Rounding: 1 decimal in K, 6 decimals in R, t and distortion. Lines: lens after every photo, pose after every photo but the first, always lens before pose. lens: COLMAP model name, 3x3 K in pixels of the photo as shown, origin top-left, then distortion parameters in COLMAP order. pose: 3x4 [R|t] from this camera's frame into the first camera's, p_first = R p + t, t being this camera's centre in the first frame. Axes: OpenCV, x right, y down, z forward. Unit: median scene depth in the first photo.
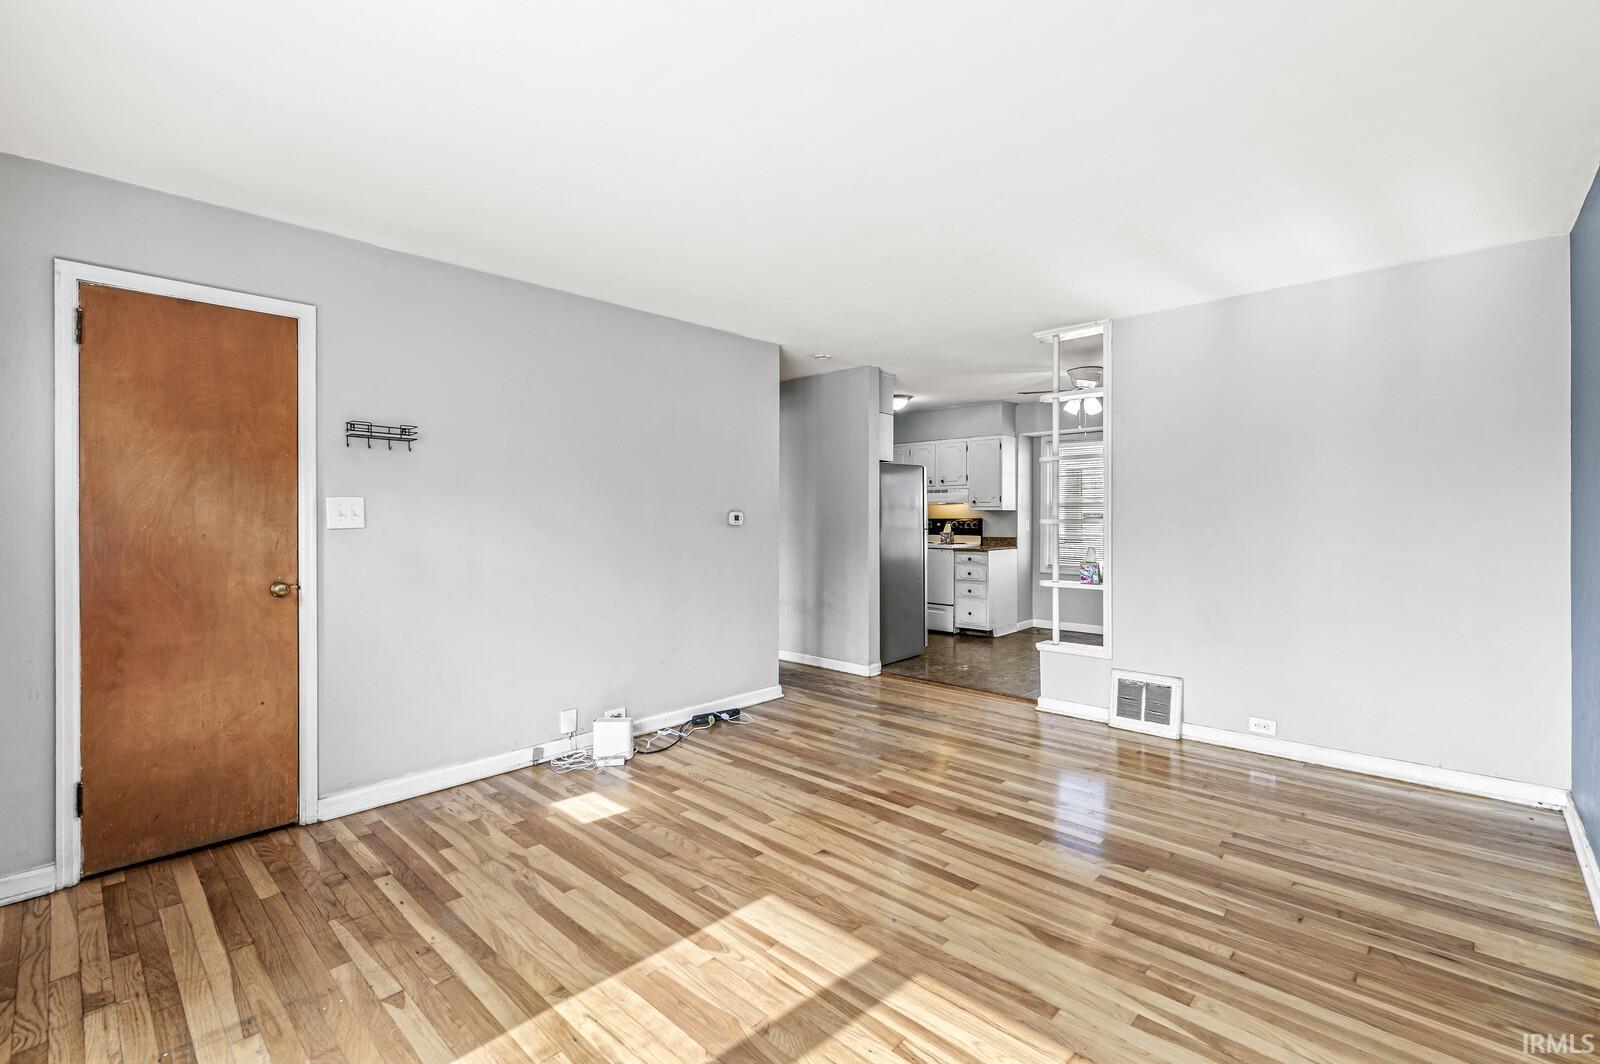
lens RADIAL K [[696.7, 0, 816.7], [0, 696.7, 531.4], [0, 0, 1]] dist [-0.000528, -0.000896]
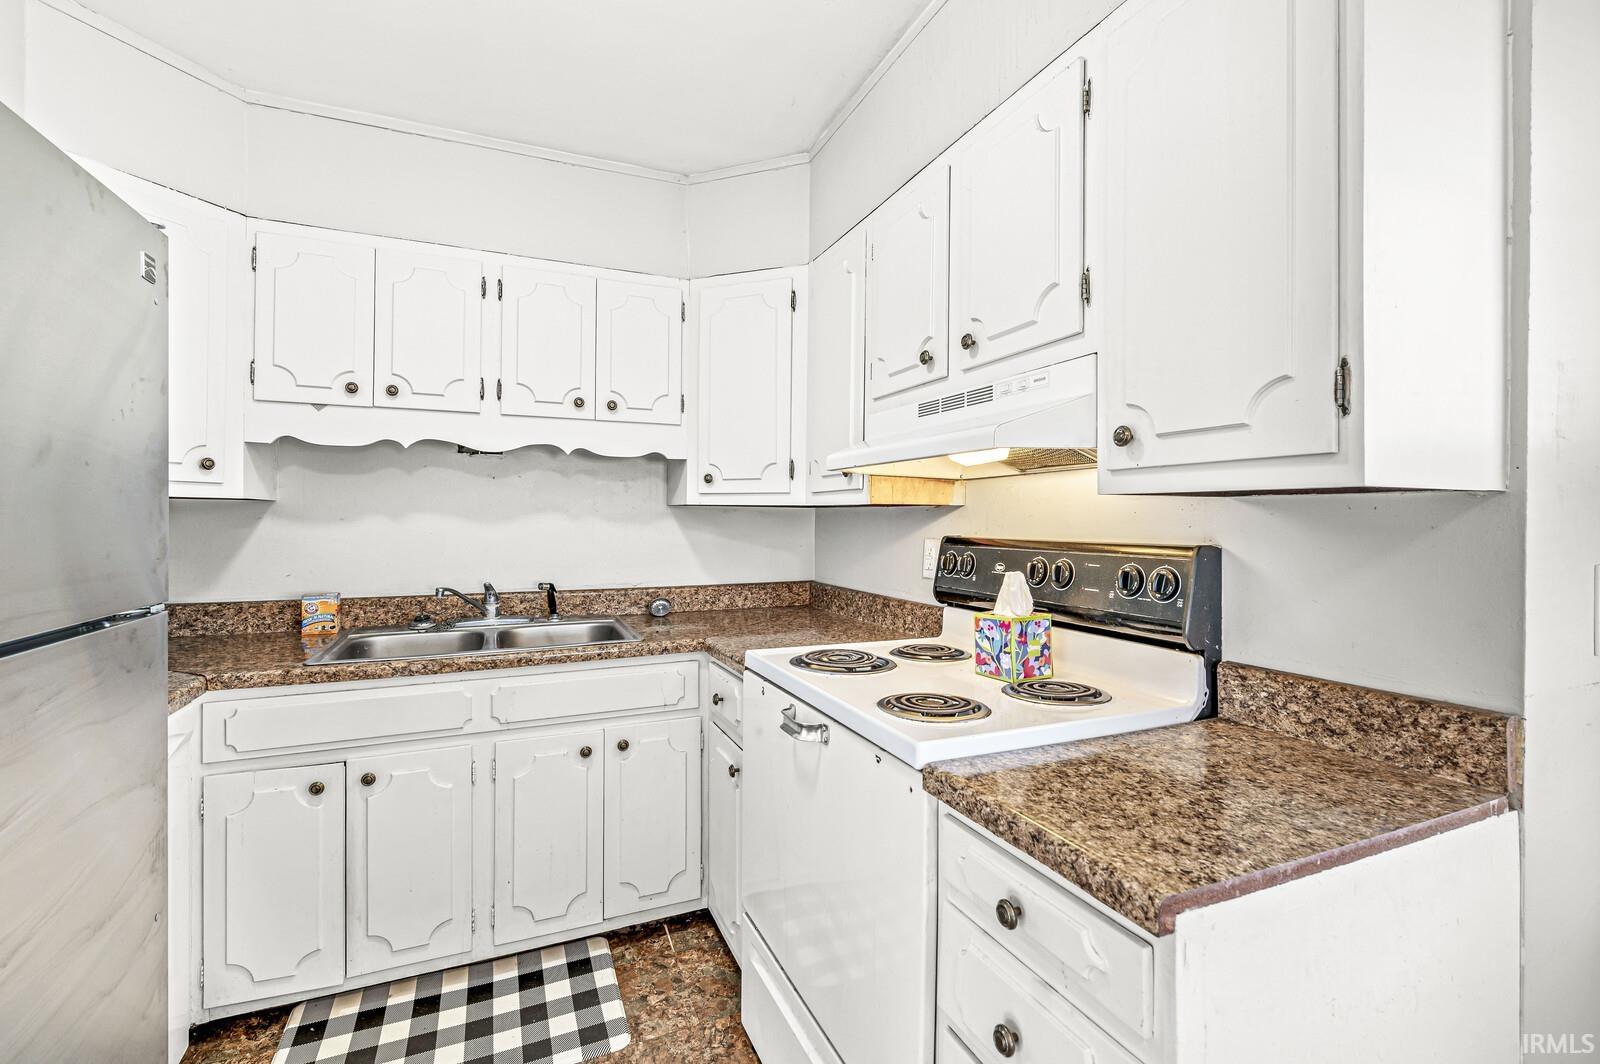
lens RADIAL K [[696.7, 0, 799.2], [0, 696.7, 514.0], [0, 0, 1]] dist [-0.000528, -0.000896]
pose [[0.905544, 0.003542, -0.424238, 0.484907], [-0.017420, 0.999432, -0.028839, -0.044765], [0.423895, 0.033506, 0.905091, 1.802046]]
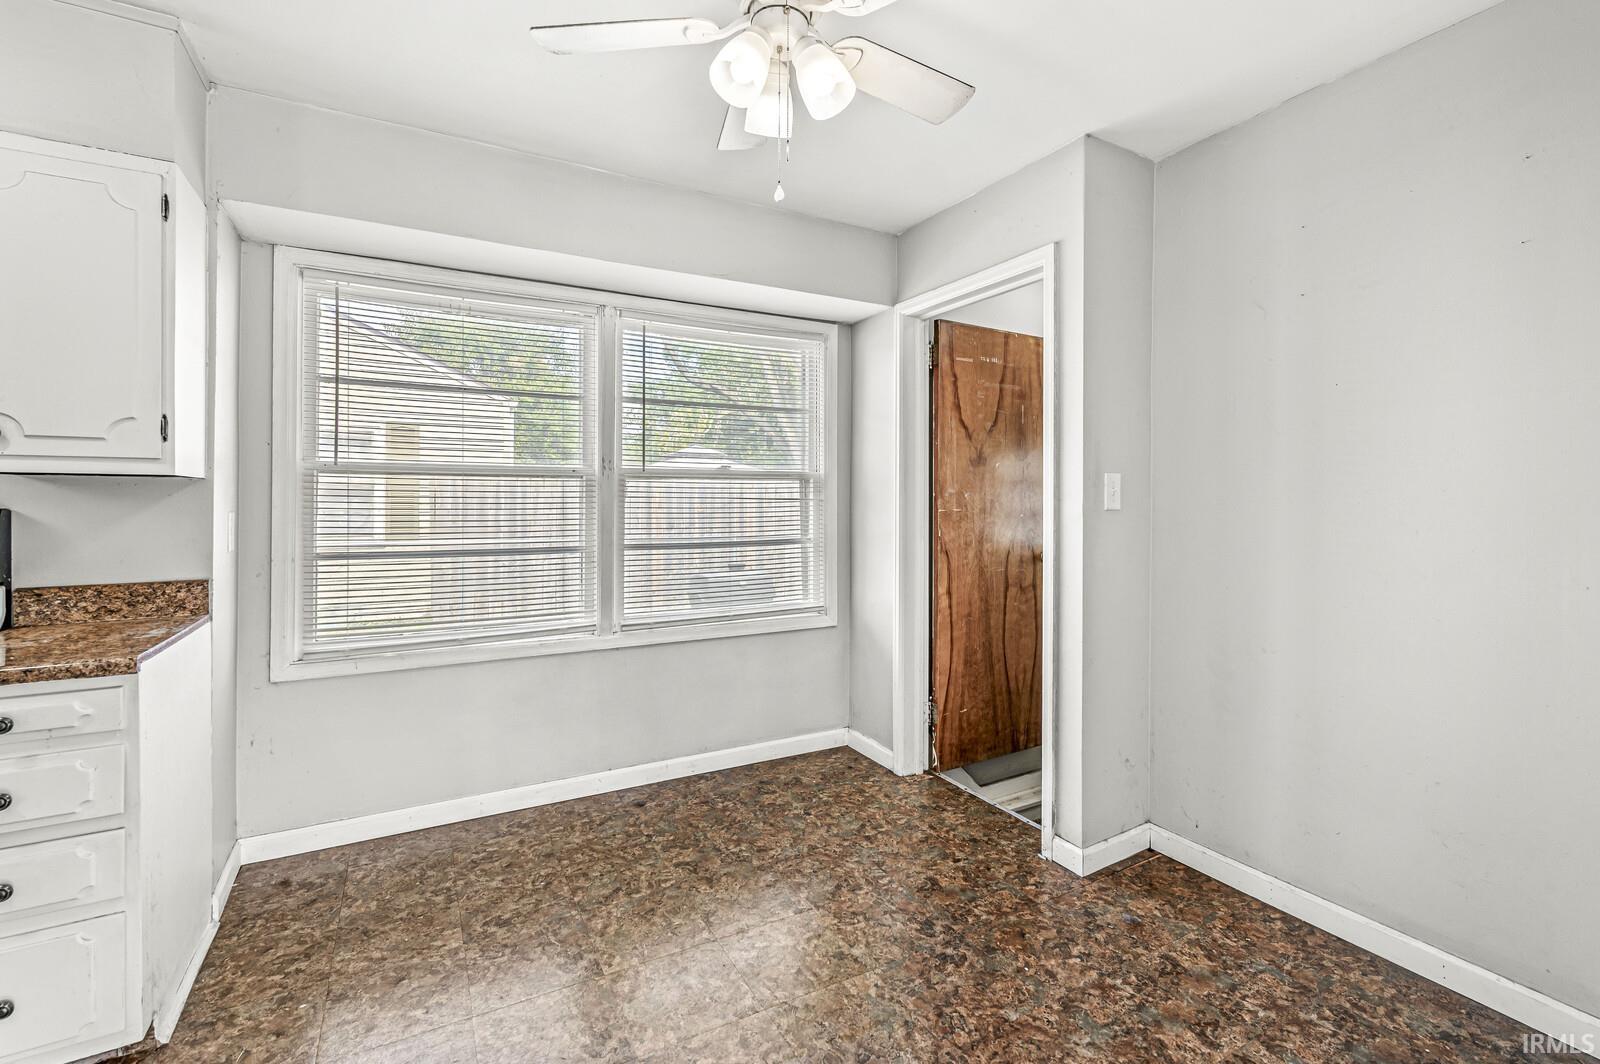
lens RADIAL K [[696.7, 0, 794.4], [0, 696.7, 502.5], [0, 0, 1]] dist [-0.000528, -0.000896]
pose [[0.329385, -0.000051, 0.944196, 0.230204], [0.019960, 0.999777, -0.006909, -0.031616], [-0.943985, 0.021122, 0.329312, 1.501363]]
